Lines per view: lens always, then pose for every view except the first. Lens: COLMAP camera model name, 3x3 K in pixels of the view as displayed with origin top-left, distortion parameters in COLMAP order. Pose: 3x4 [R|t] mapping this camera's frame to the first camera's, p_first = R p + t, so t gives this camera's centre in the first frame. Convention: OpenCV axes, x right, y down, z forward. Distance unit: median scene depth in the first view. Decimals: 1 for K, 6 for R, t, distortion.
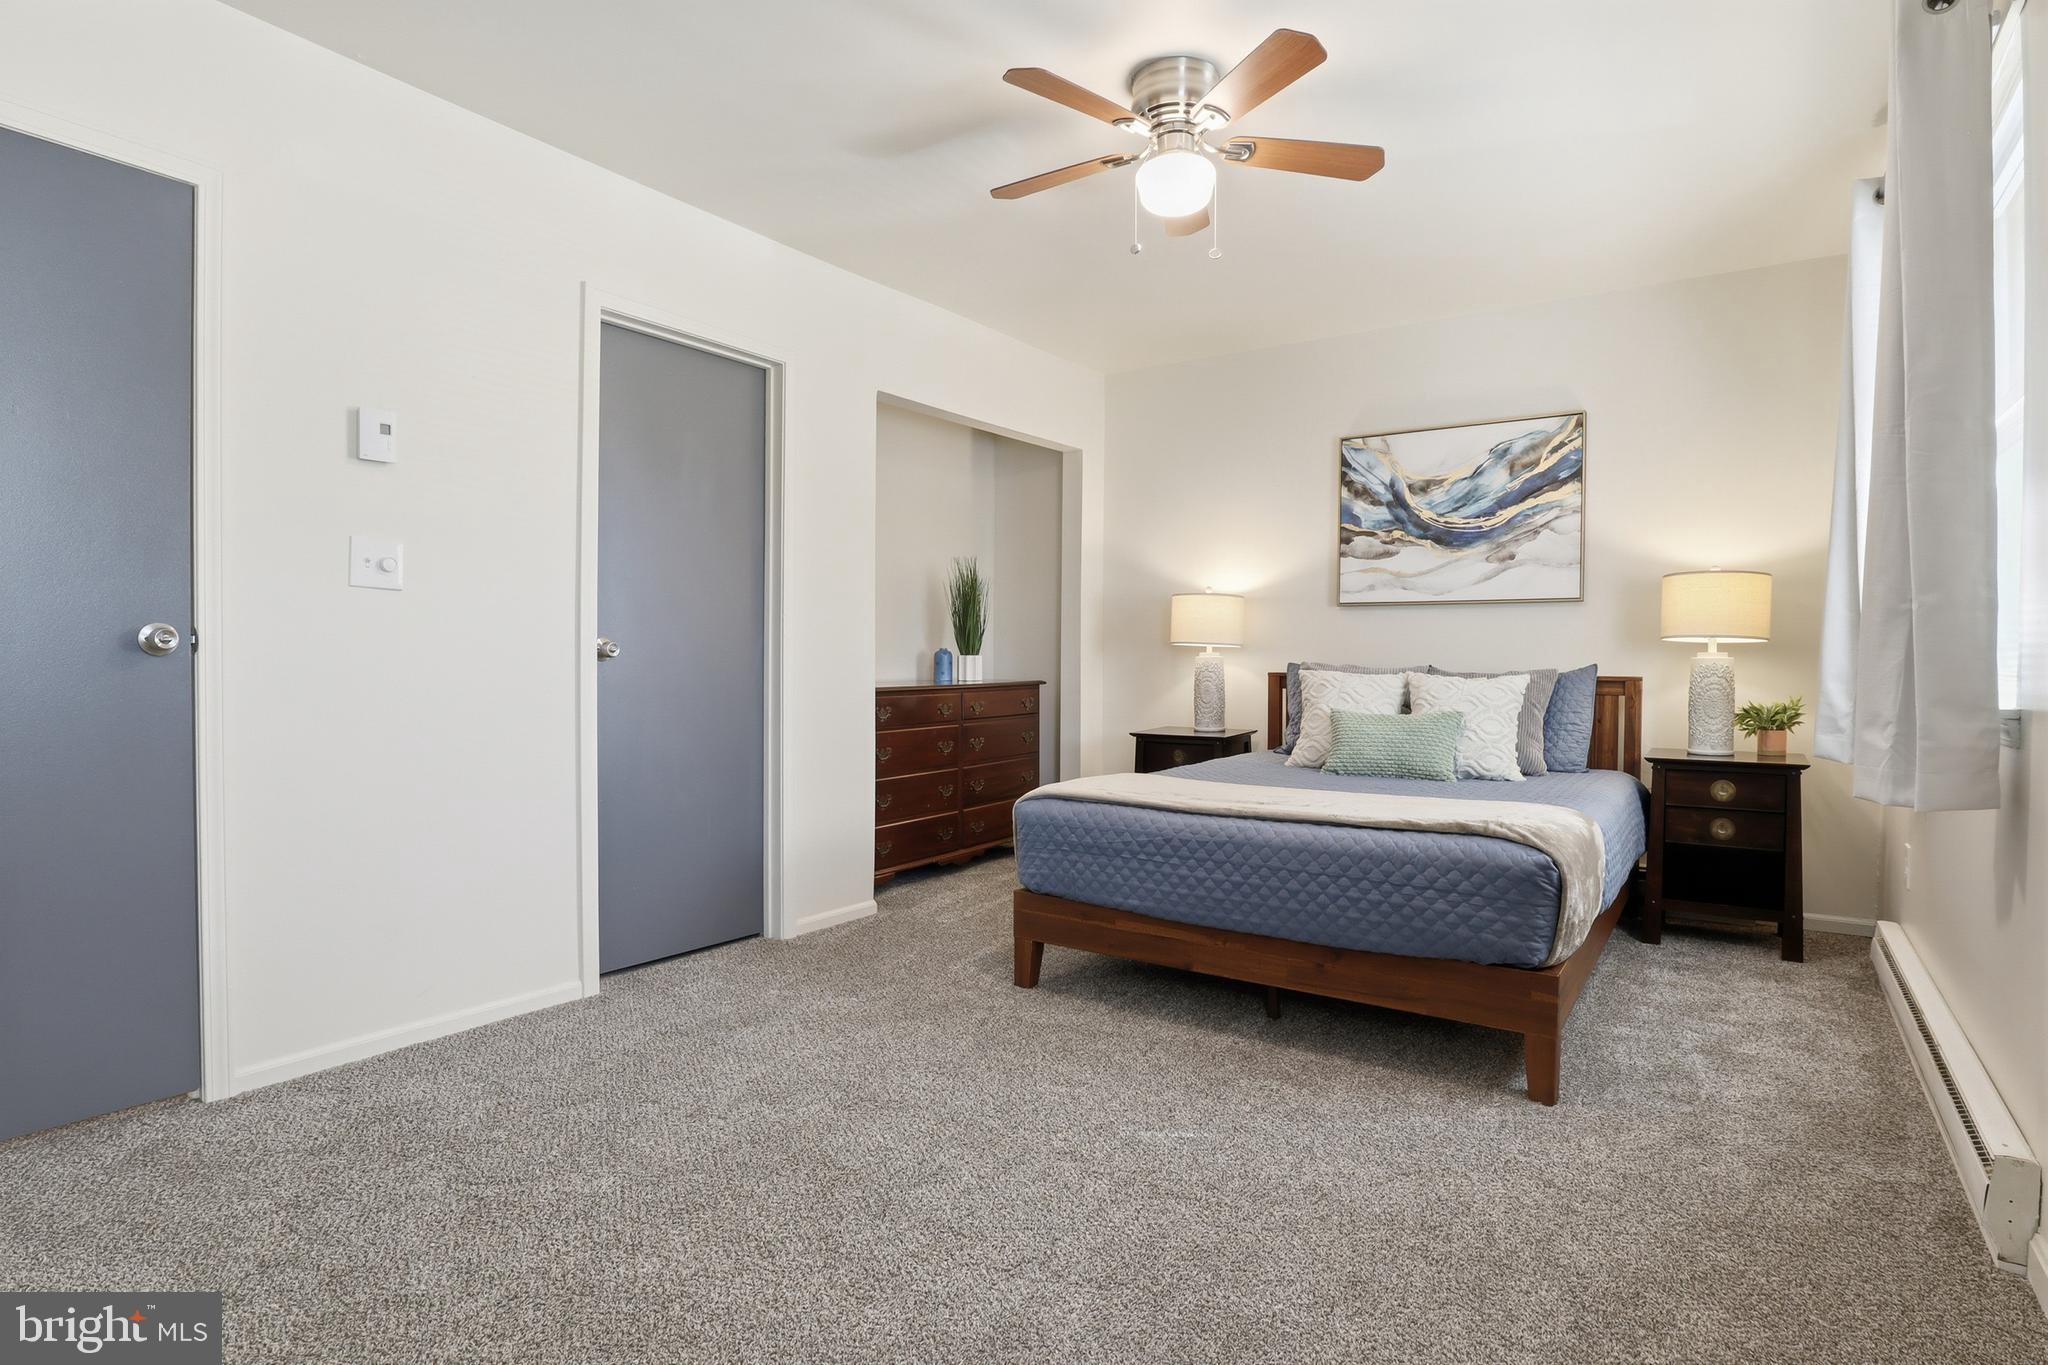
lens RADIAL K [[1057.9, 0, 1018.3], [0, 1057.9, 647.8], [0, 0, 1]] dist [-0.048642, 0.015786]
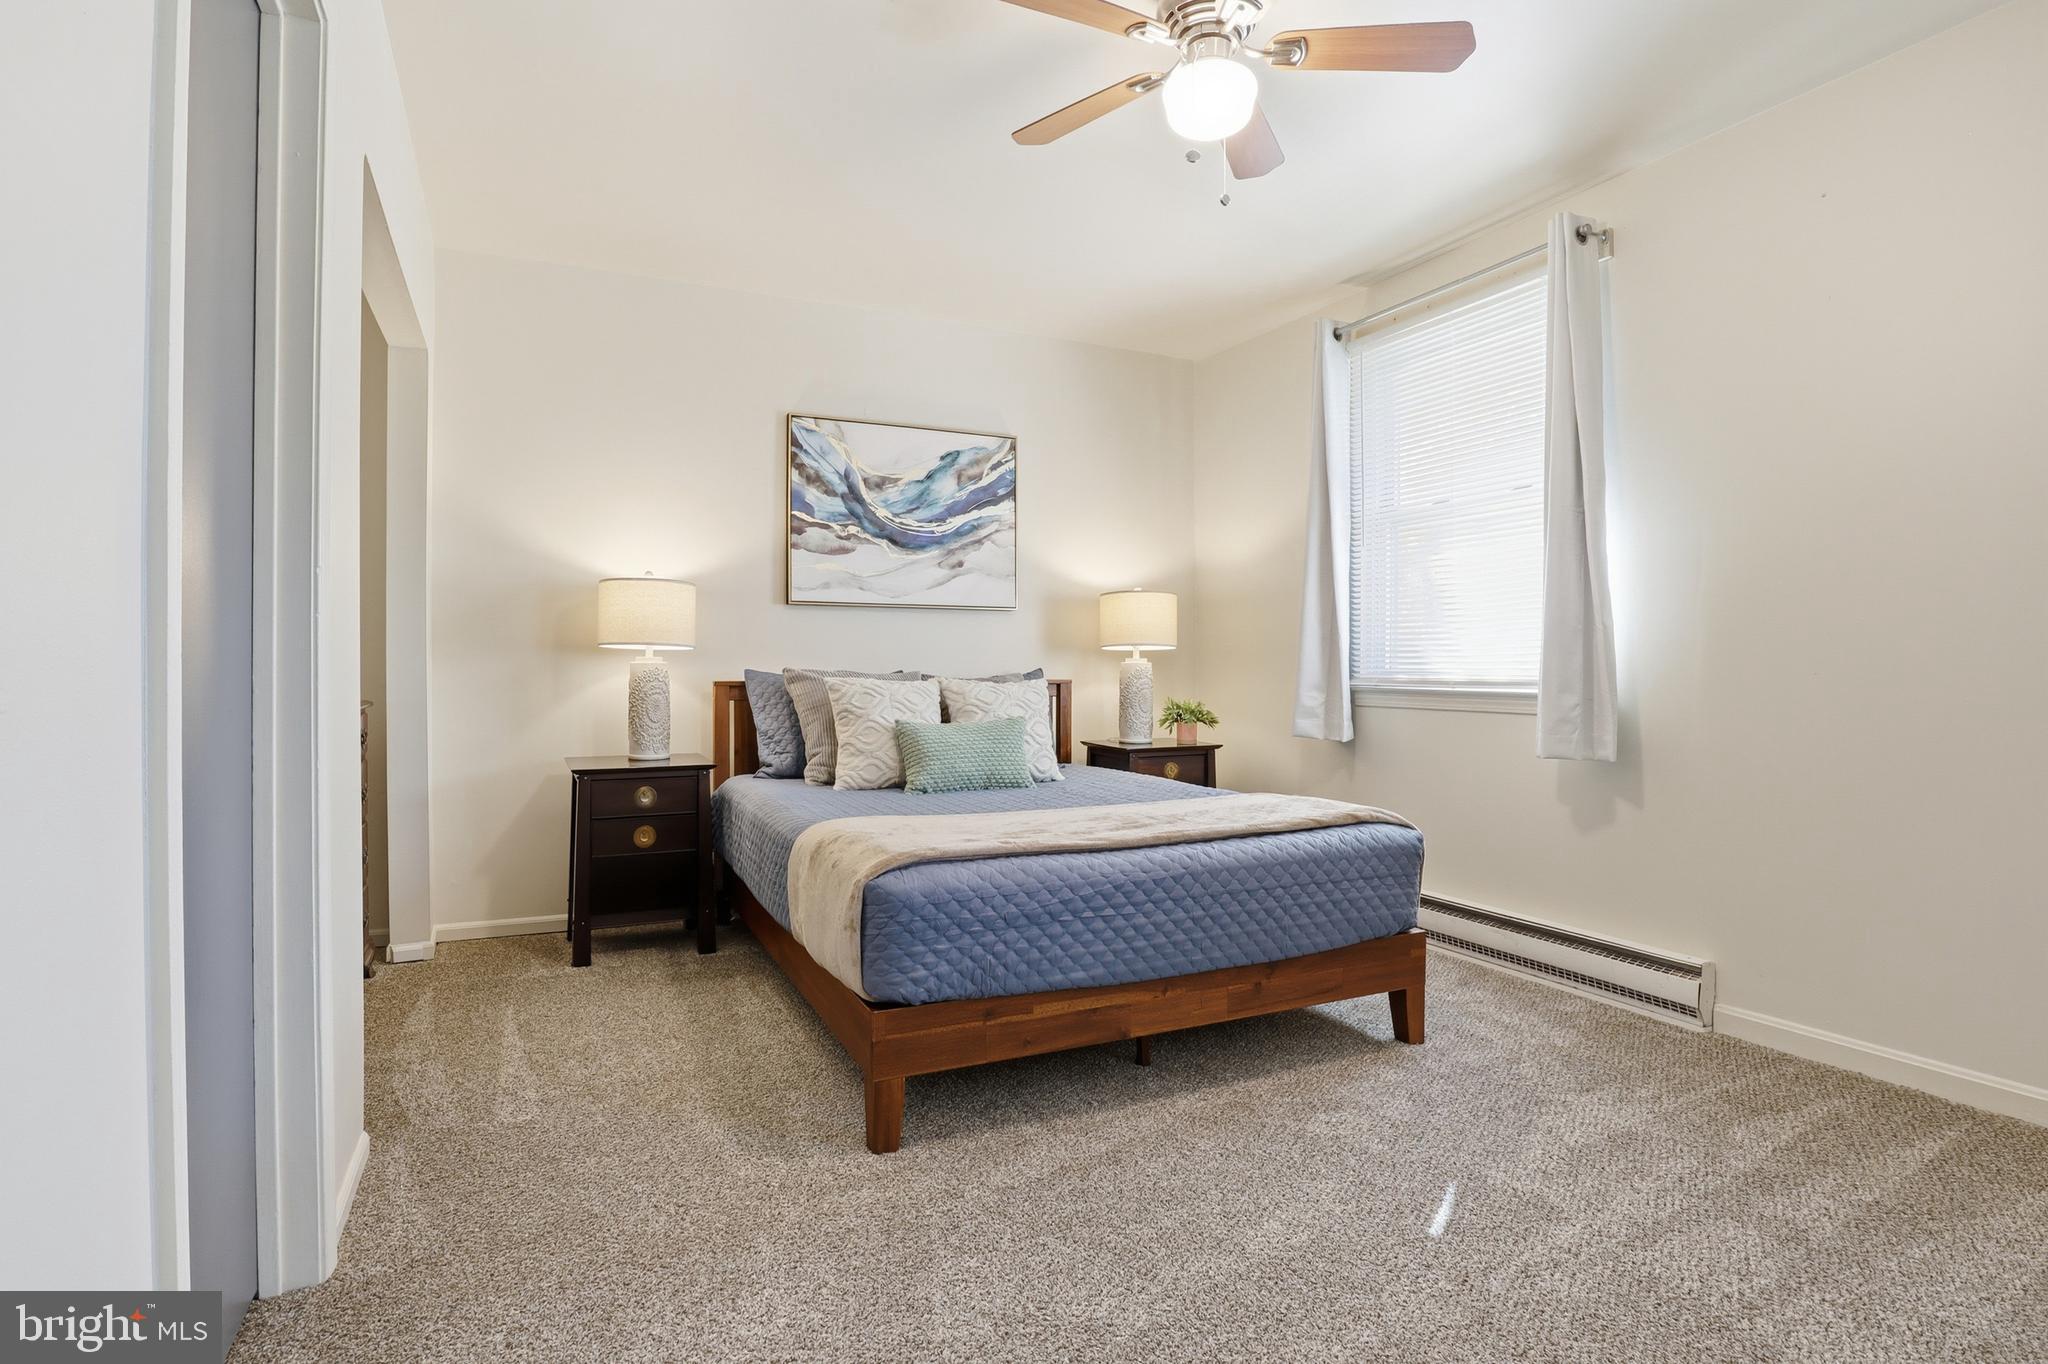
lens RADIAL K [[1057.9, 0, 1018.3], [0, 1057.9, 647.3], [0, 0, 1]] dist [-0.048642, 0.015786]
pose [[0.486249, 0.011678, 0.873742, -0.398889], [-0.005916, 0.999932, -0.010072, 0.004201], [-0.873800, -0.000272, 0.486285, 0.440319]]
